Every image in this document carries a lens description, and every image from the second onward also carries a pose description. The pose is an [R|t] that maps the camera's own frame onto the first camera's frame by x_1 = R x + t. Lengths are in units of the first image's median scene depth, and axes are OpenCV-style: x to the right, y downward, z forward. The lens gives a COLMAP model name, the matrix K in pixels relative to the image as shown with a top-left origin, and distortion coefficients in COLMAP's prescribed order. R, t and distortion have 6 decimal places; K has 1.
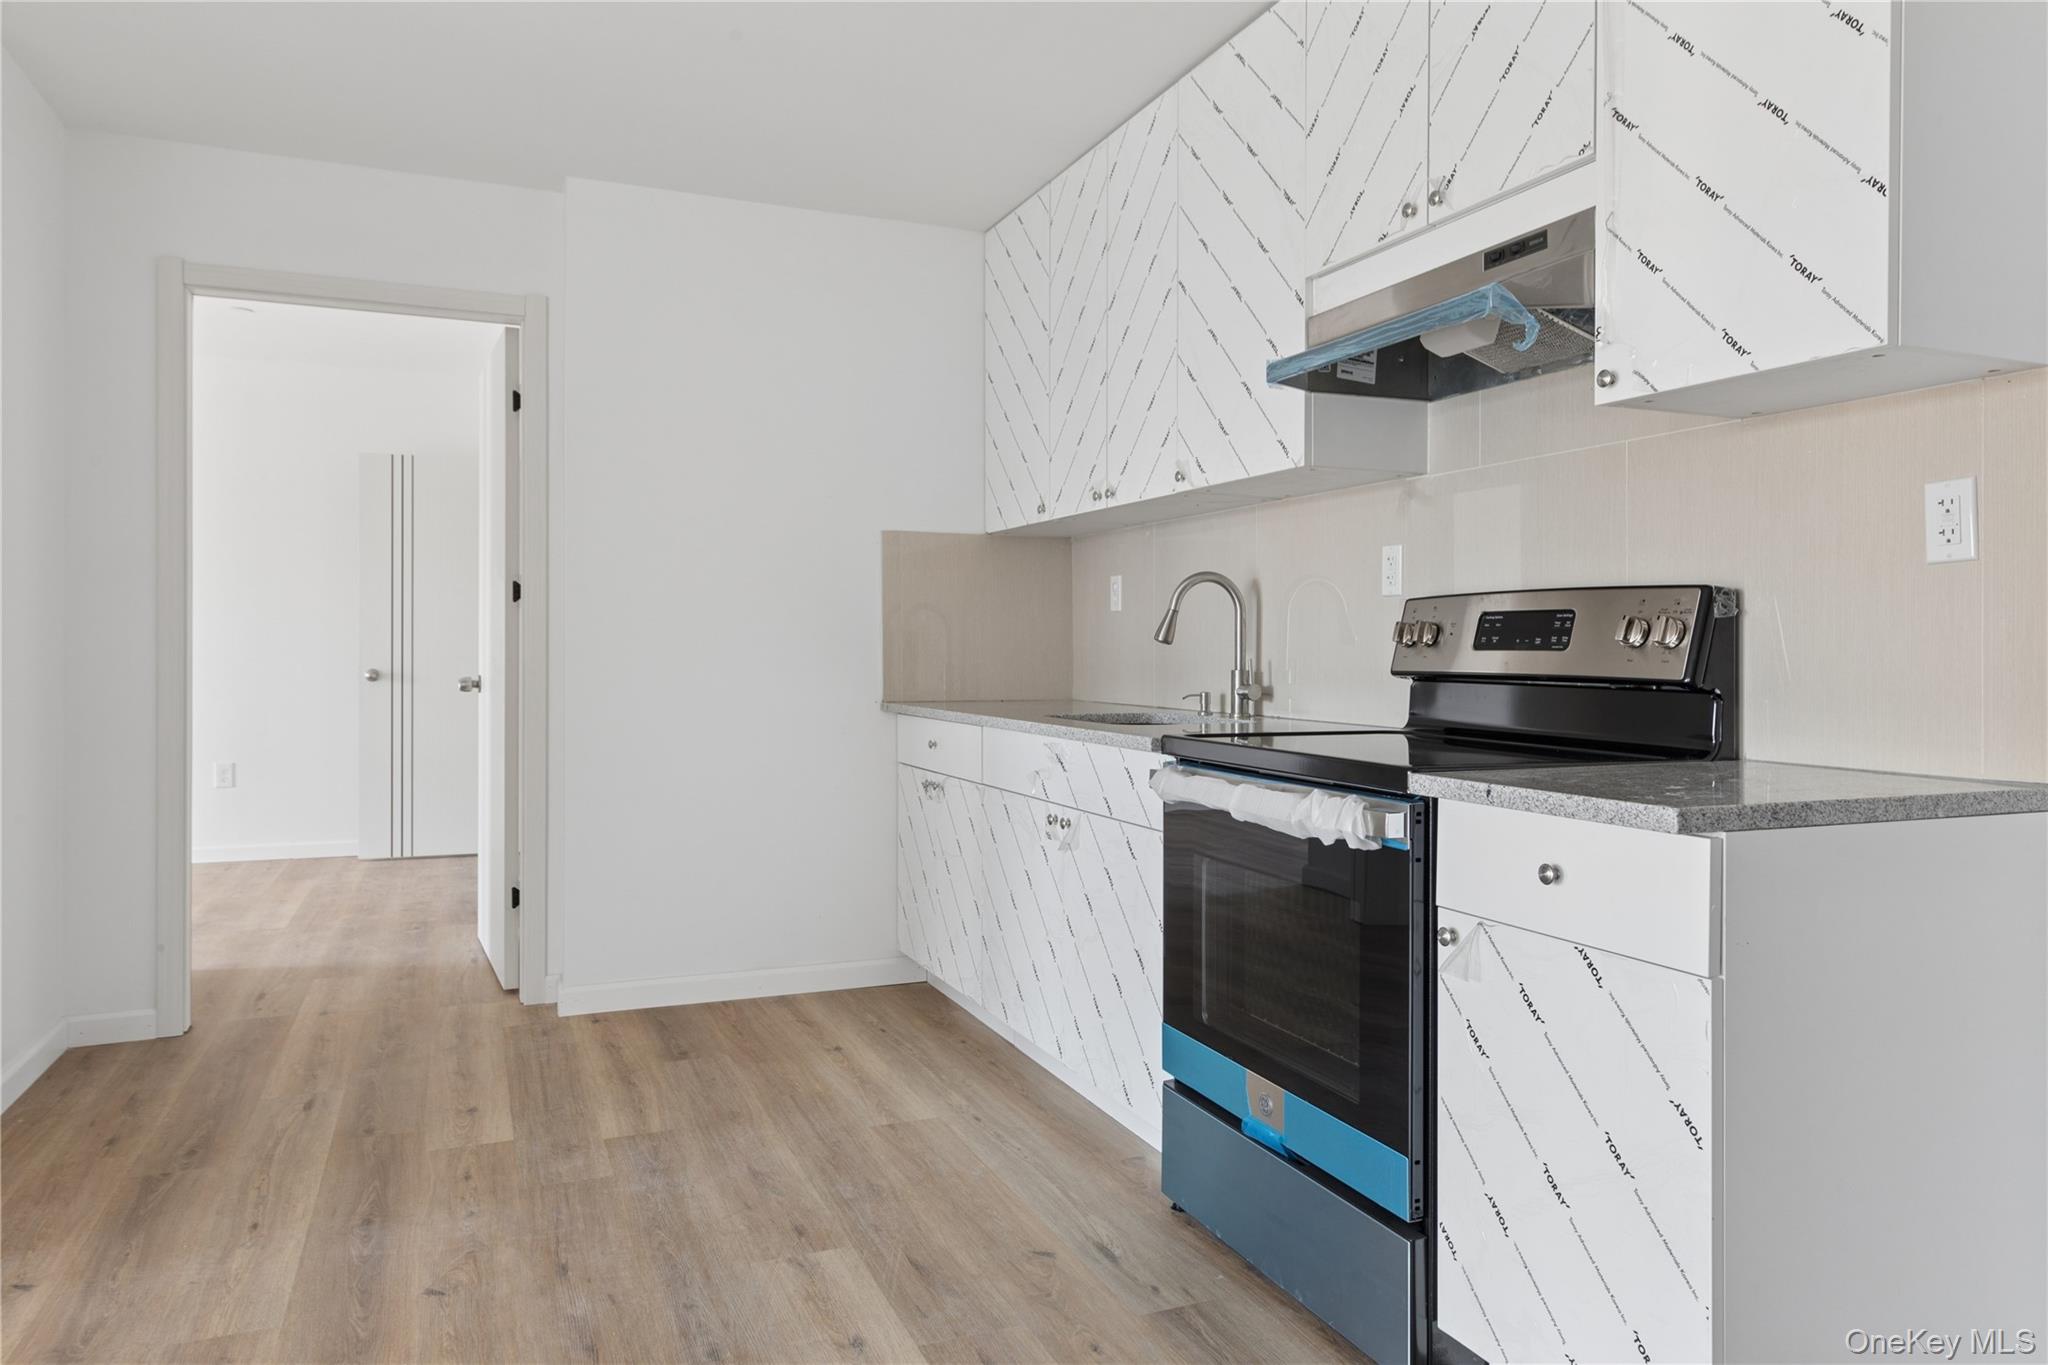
lens RADIAL K [[1340.2, 0, 1037.7], [0, 1340.2, 647.4], [0, 0, 1]] dist [0.007749, 0.003699]
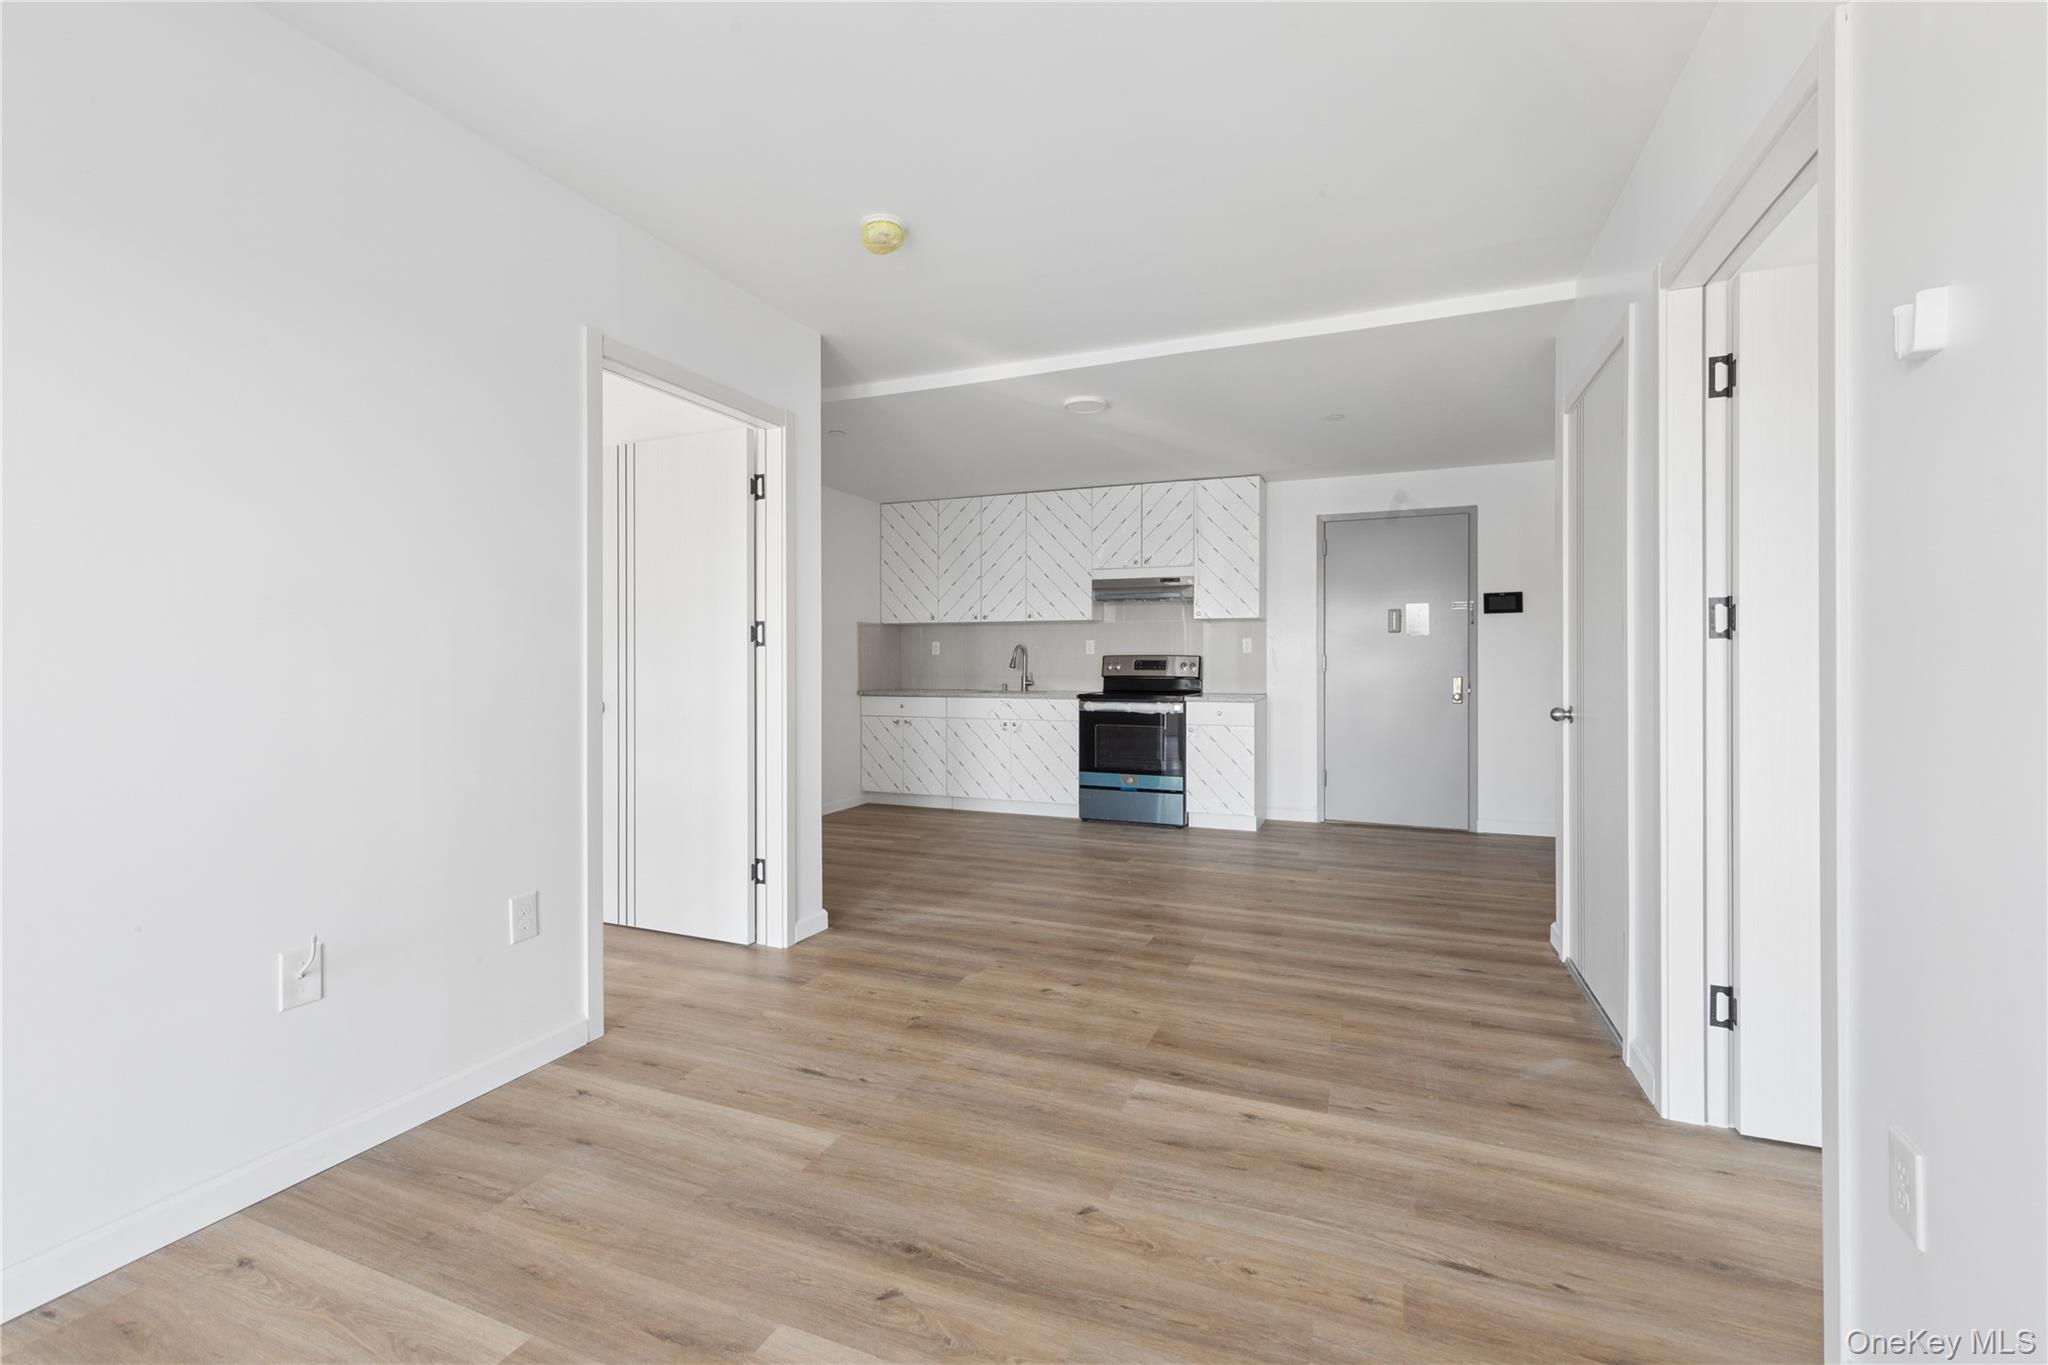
lens RADIAL K [[887.5, 0, 1009.6], [0, 887.5, 662.2], [0, 0, 1]] dist [0.008706, -0.000608]
pose [[0.722124, -0.006376, 0.691735, -1.697974], [0.002832, 0.999976, 0.006260, -0.036916], [-0.691758, -0.002561, 0.722125, -0.619457]]
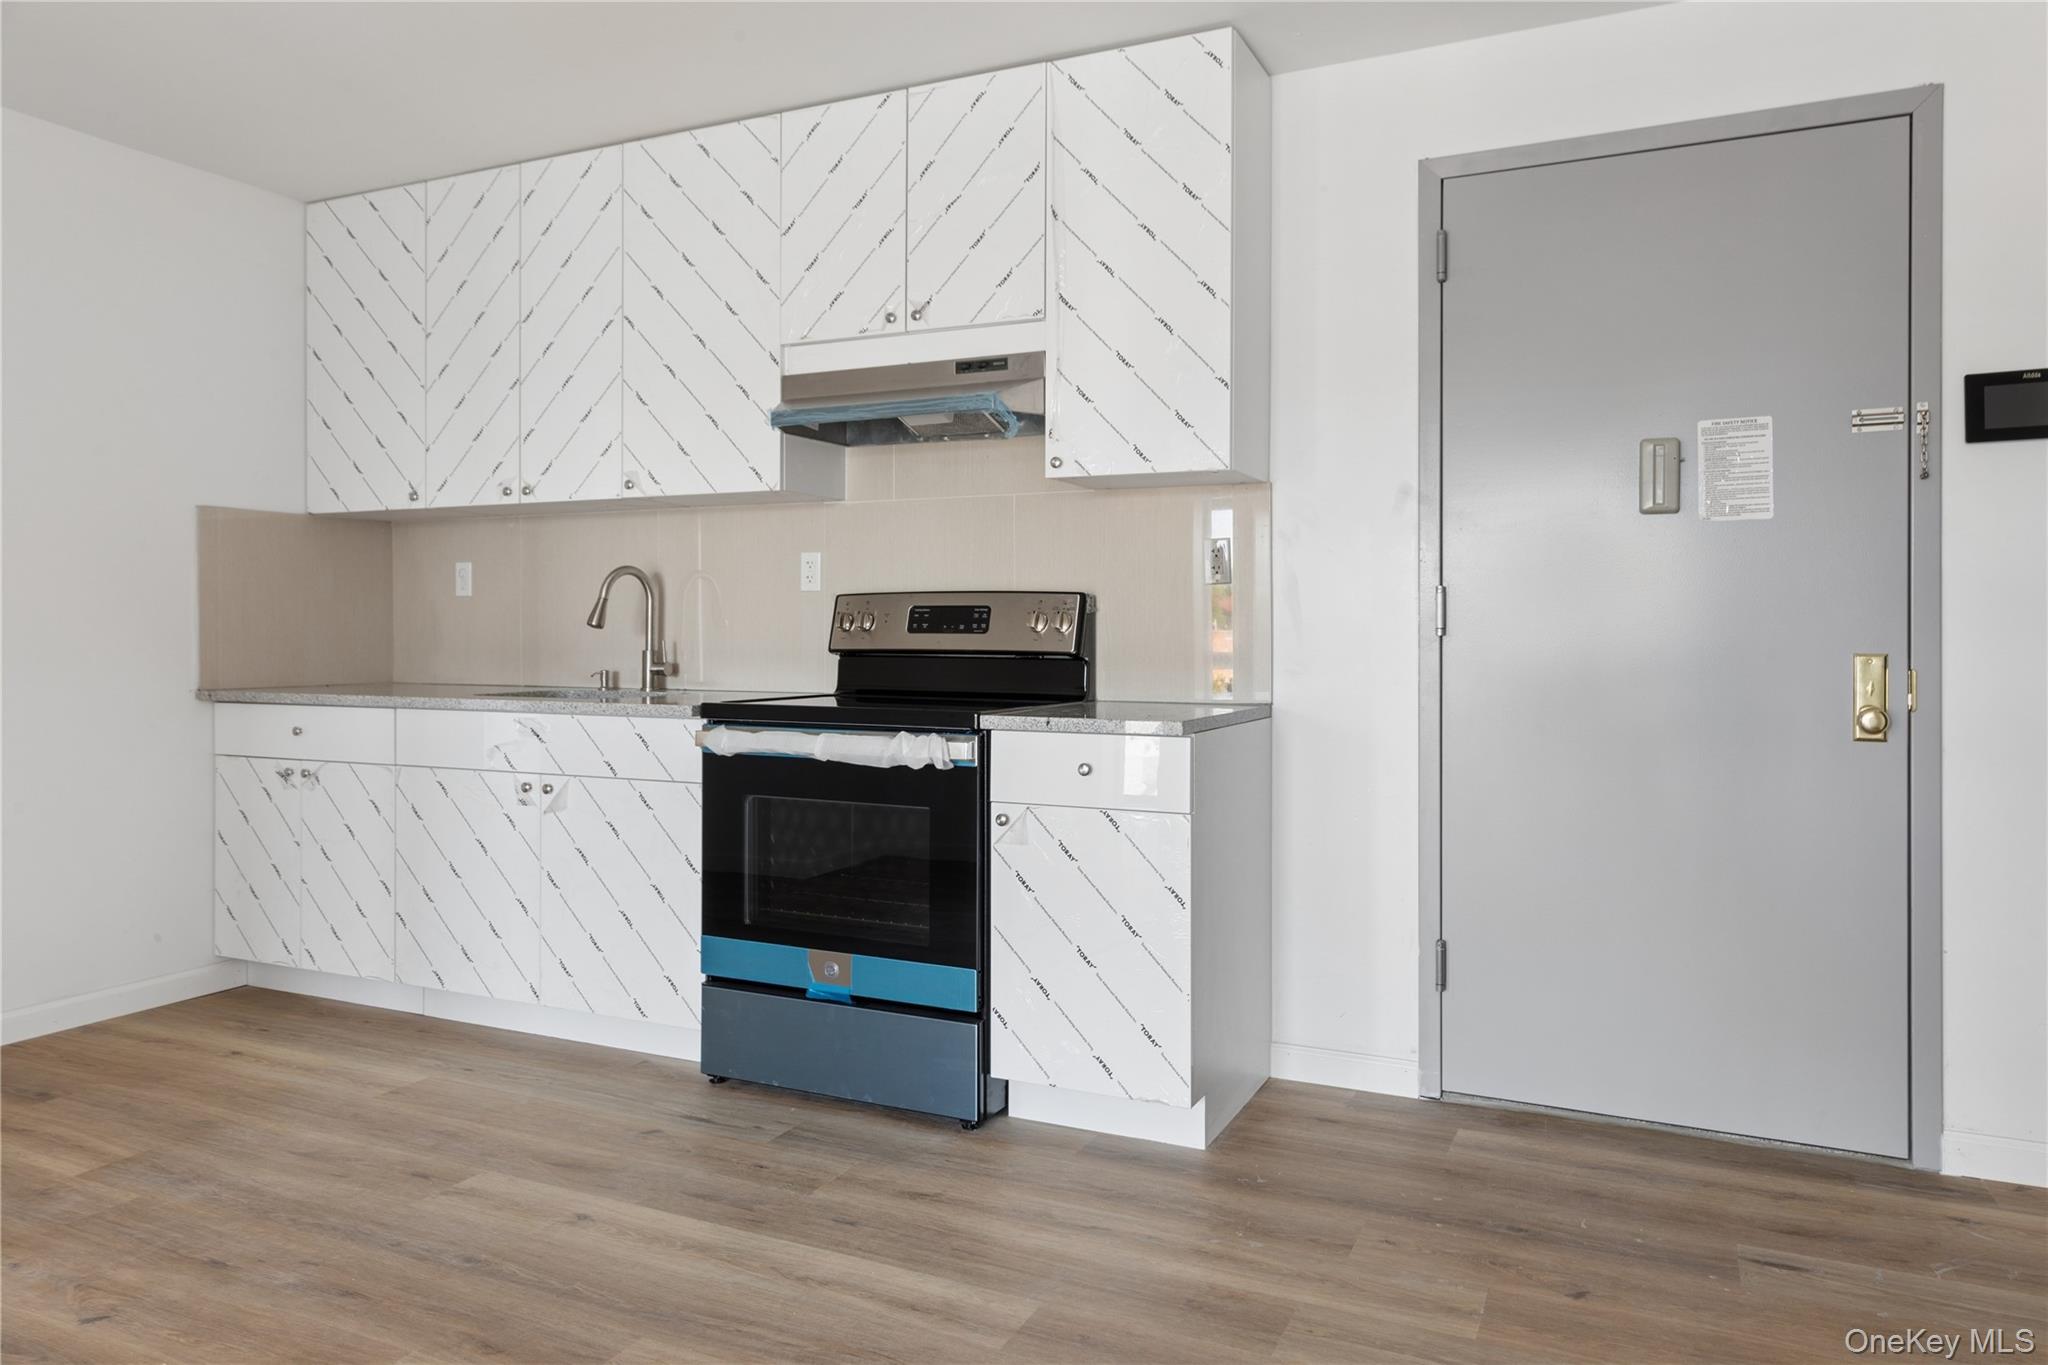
lens RADIAL K [[1340.2, 0, 1021.3], [0, 1340.2, 627.0], [0, 0, 1]] dist [0.007749, 0.003699]
pose [[0.747692, -0.001296, 0.664045, -0.496944], [0.000853, 0.999999, 0.000991, -0.005620], [-0.664045, -0.000174, 0.747692, -0.118081]]
